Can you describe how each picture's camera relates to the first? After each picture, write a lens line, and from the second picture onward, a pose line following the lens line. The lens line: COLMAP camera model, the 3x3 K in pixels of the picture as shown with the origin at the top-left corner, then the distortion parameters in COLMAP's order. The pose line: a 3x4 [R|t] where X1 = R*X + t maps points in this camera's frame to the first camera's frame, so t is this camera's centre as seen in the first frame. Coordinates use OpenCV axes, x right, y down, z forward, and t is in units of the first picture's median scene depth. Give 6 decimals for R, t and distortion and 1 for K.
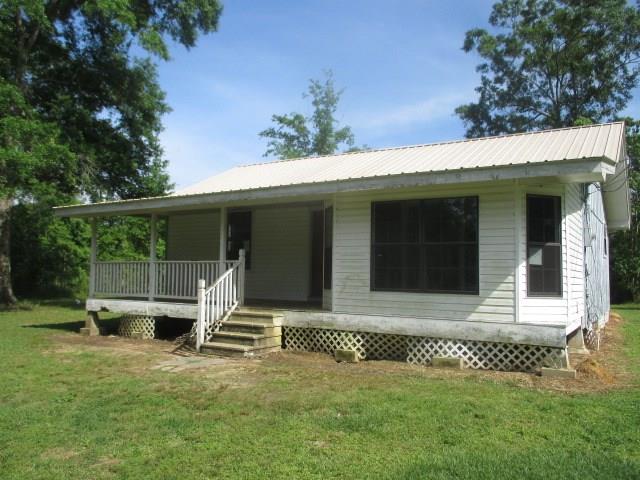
lens RADIAL K [[534.5, 0, 319.0], [0, 534.5, 240.7], [0, 0, 1]] dist [-0.046135, -0.003327]
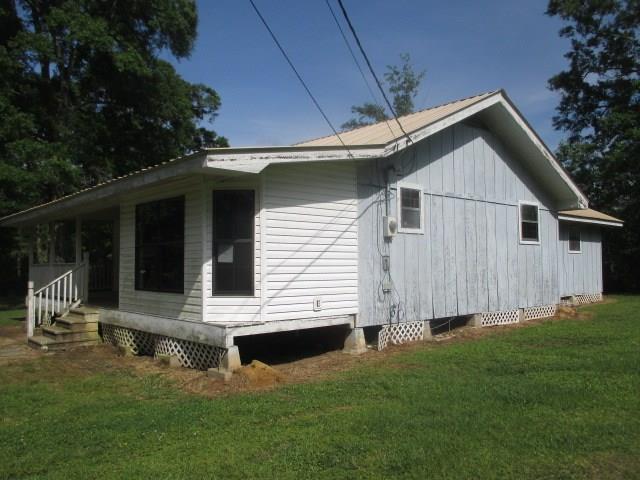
lens RADIAL K [[534.5, 0, 319.3], [0, 534.5, 243.5], [0, 0, 1]] dist [-0.046135, -0.003327]
pose [[0.963298, -0.038209, -0.265701, 0.657590], [0.044501, 0.998852, 0.017702, 0.000647], [0.264720, -0.028876, 0.963893, 0.082765]]
